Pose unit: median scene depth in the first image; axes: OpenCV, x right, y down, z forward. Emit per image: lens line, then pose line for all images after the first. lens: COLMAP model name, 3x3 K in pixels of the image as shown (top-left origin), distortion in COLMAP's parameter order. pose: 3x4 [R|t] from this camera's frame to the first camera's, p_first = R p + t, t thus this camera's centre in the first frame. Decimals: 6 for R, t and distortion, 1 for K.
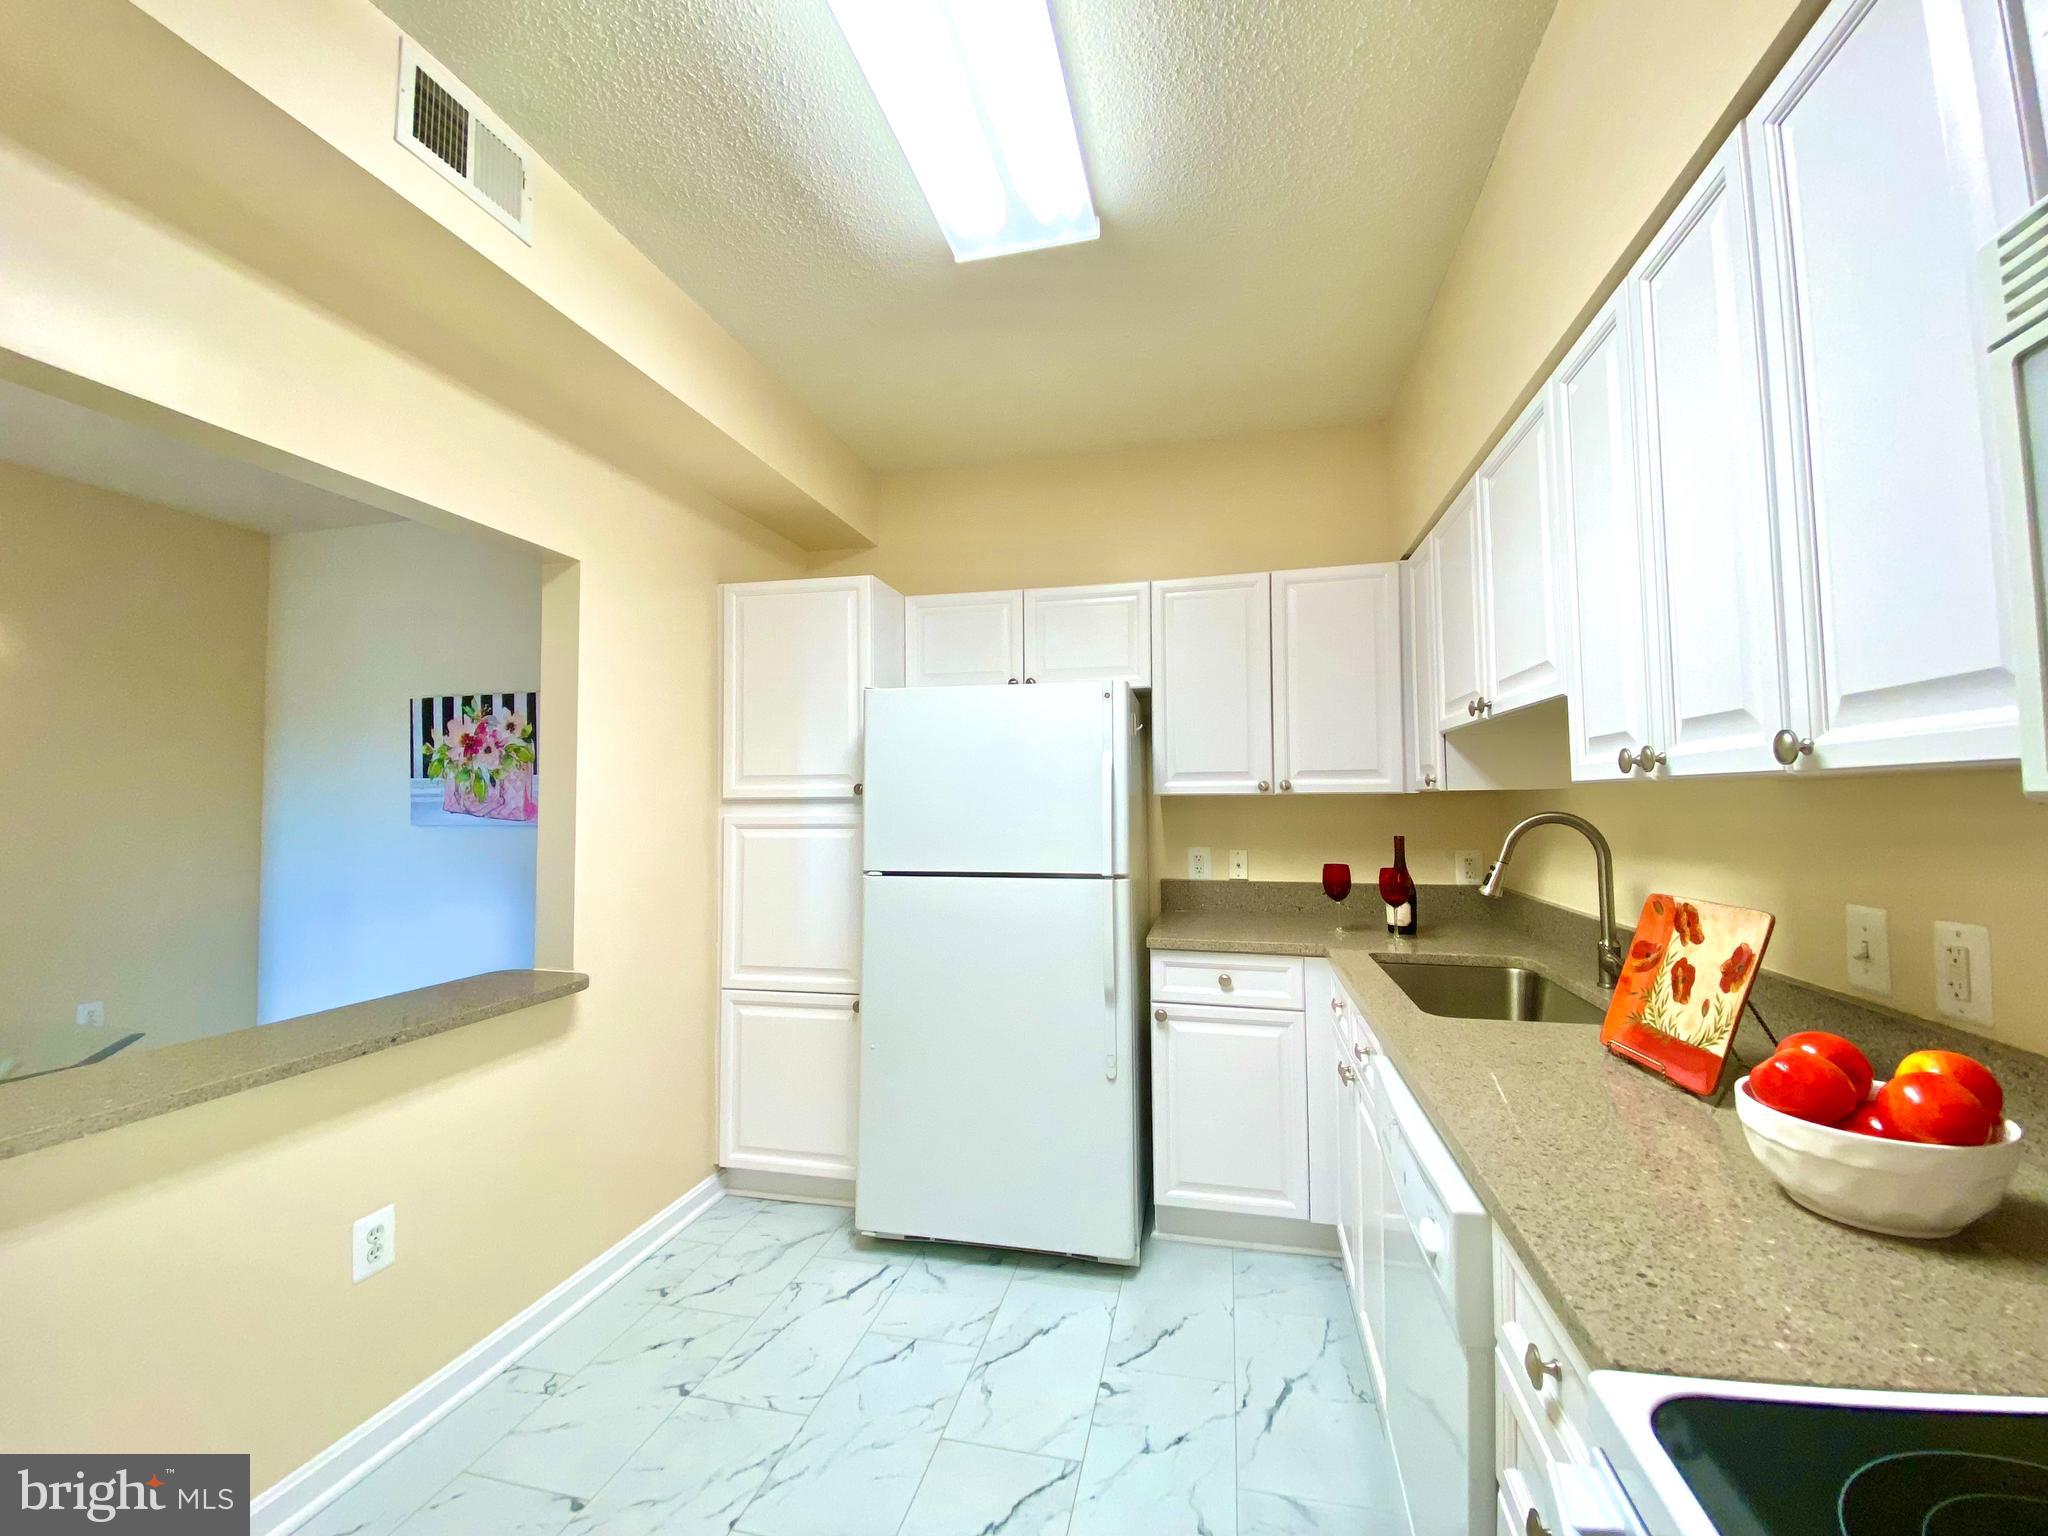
lens RADIAL K [[822.3, 0, 1033.6], [0, 822.3, 767.2], [0, 0, 1]] dist [0.049063, -0.044793]
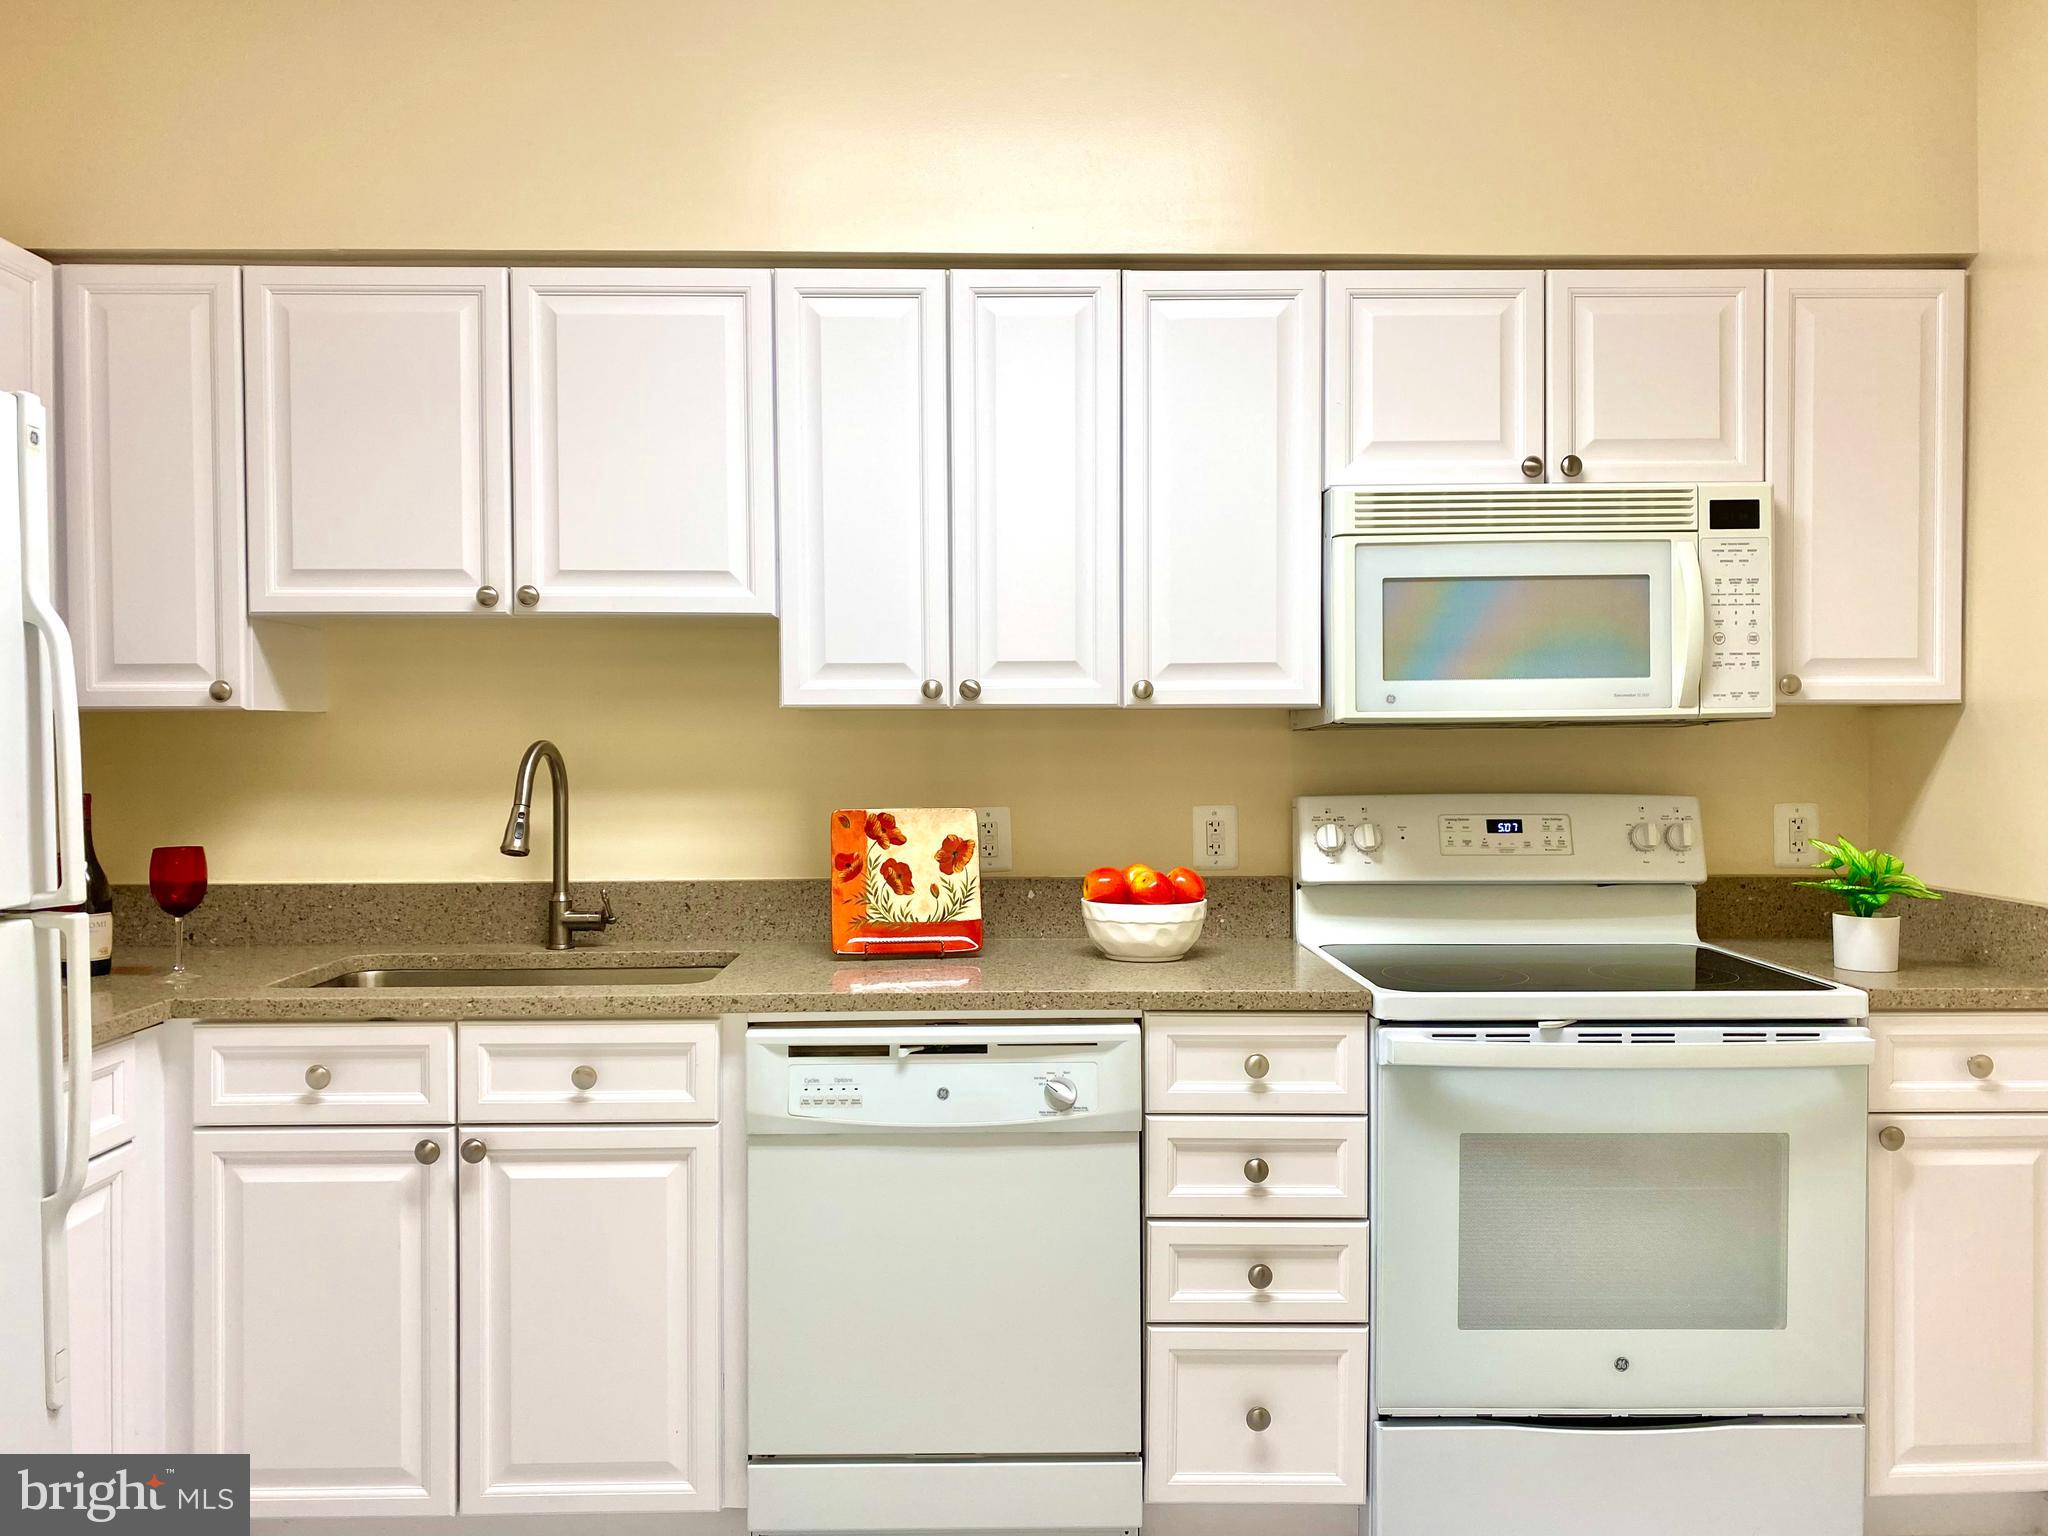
lens RADIAL K [[1569.0, 0, 1019.2], [0, 1569.0, 759.3], [0, 0, 1]] dist [0.013703, 0.004981]
pose [[-0.250542, -0.003519, 0.968099, -0.471118], [-0.033345, 0.999431, -0.004997, 0.032226], [-0.967531, -0.033534, -0.250517, 0.468780]]
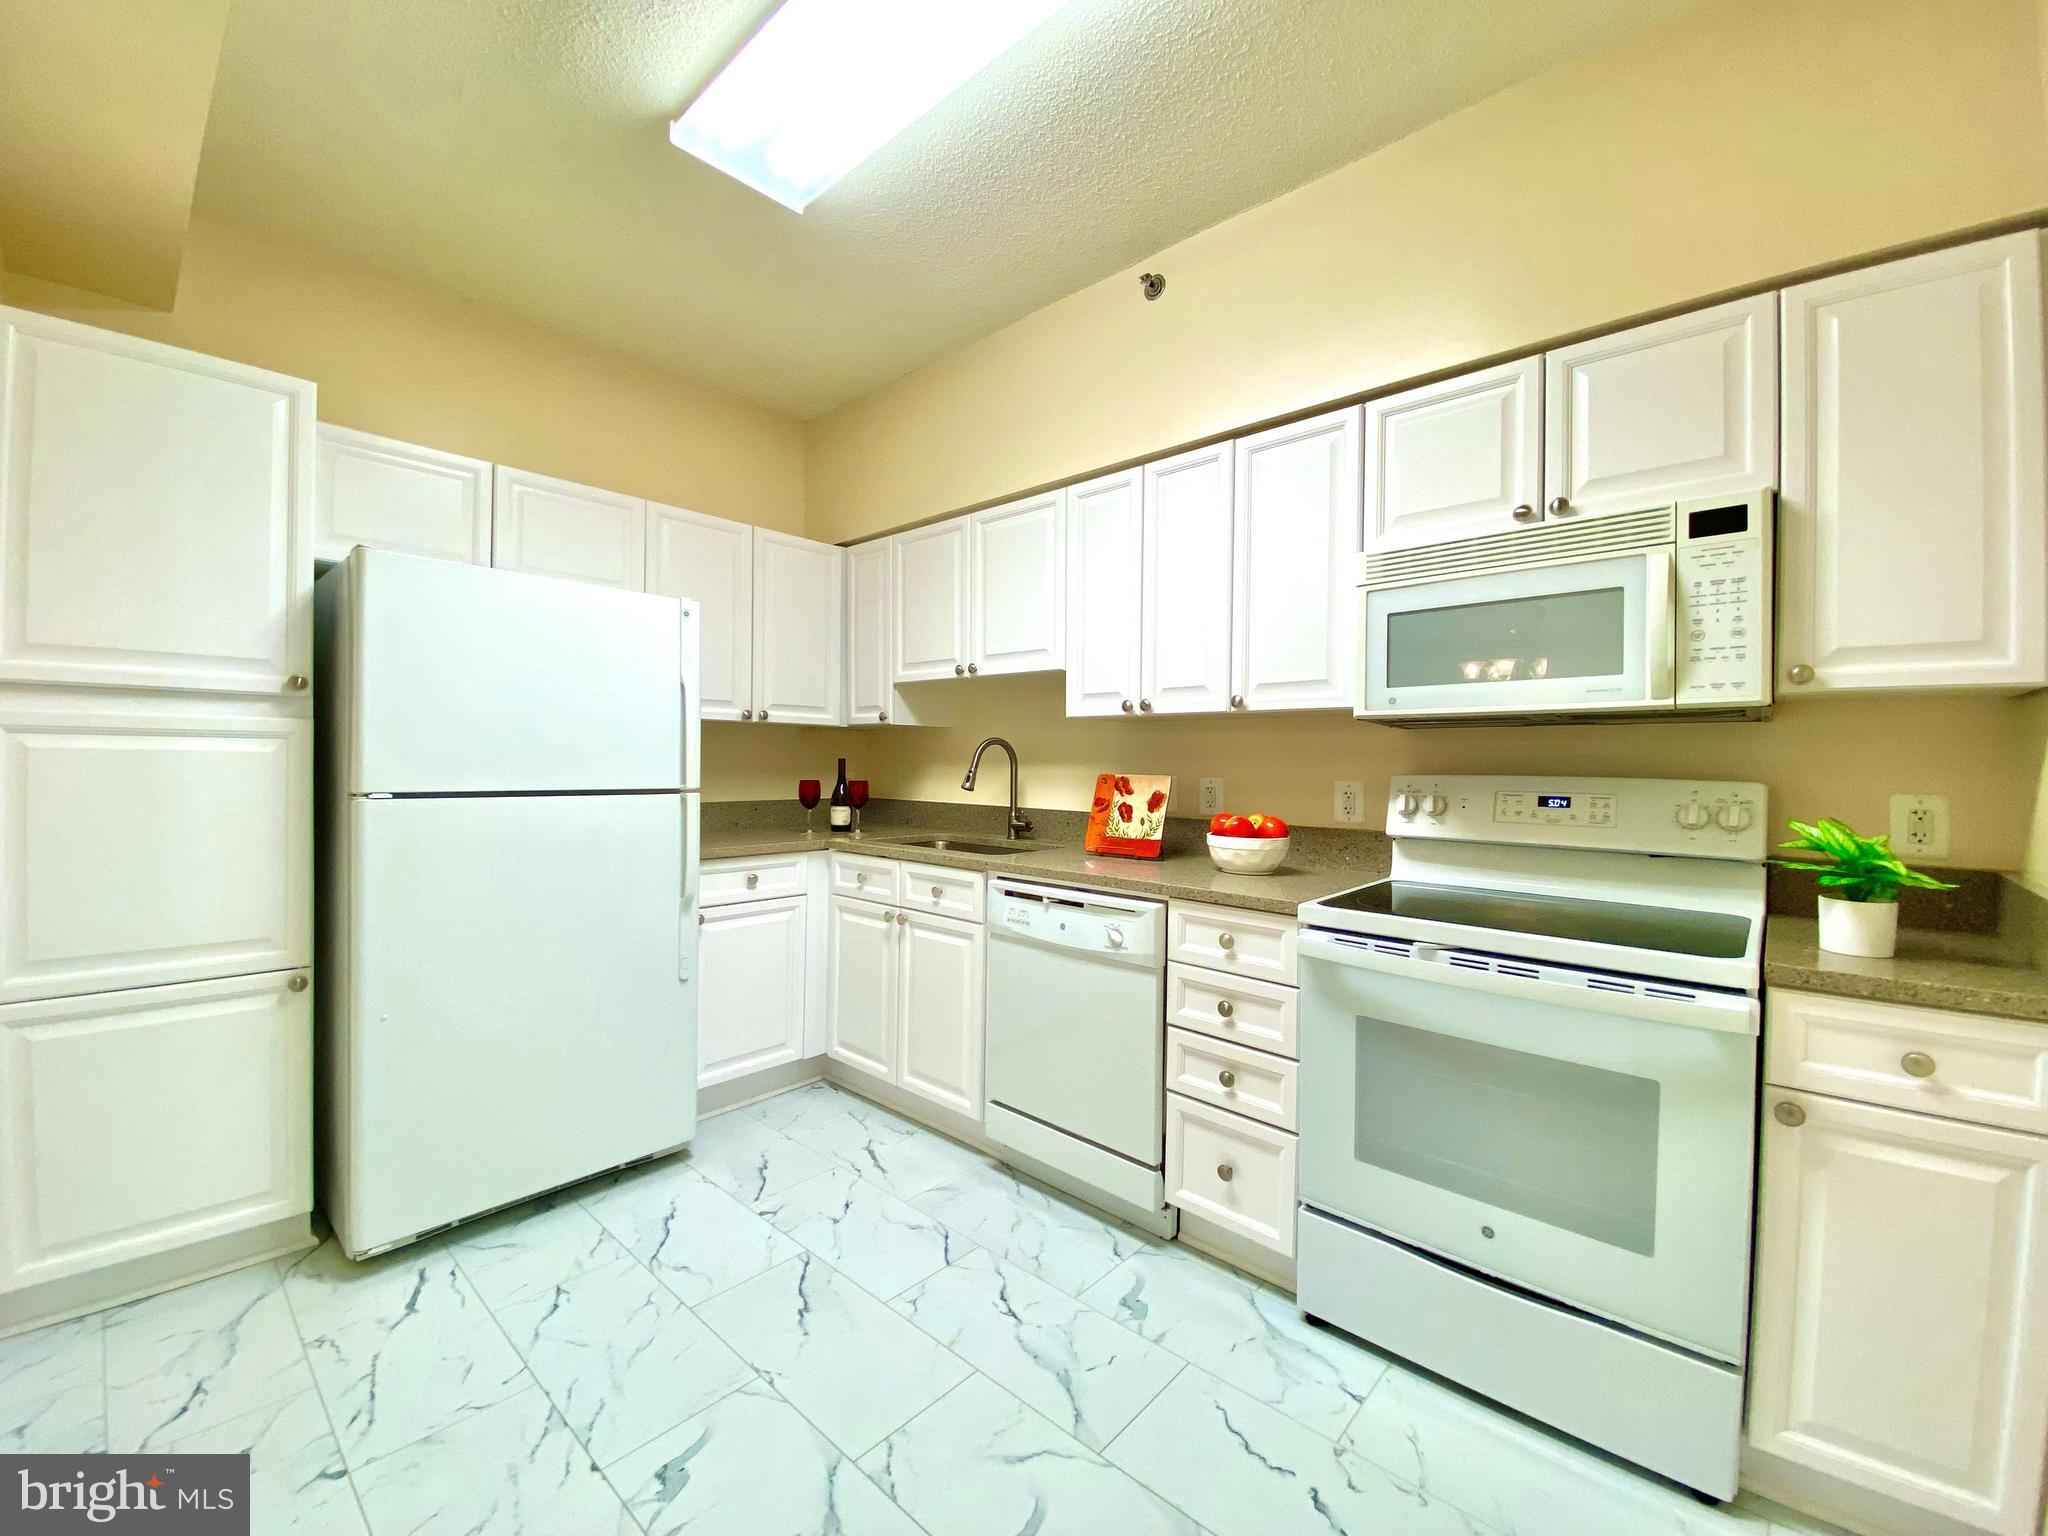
lens RADIAL K [[822.3, 0, 1033.6], [0, 822.3, 767.2], [0, 0, 1]] dist [0.049063, -0.044793]
pose [[0.480756, 0.008019, 0.876818, -0.387258], [-0.051757, 0.998474, 0.019246, 0.038697], [-0.875326, -0.054634, 0.480437, 0.071815]]
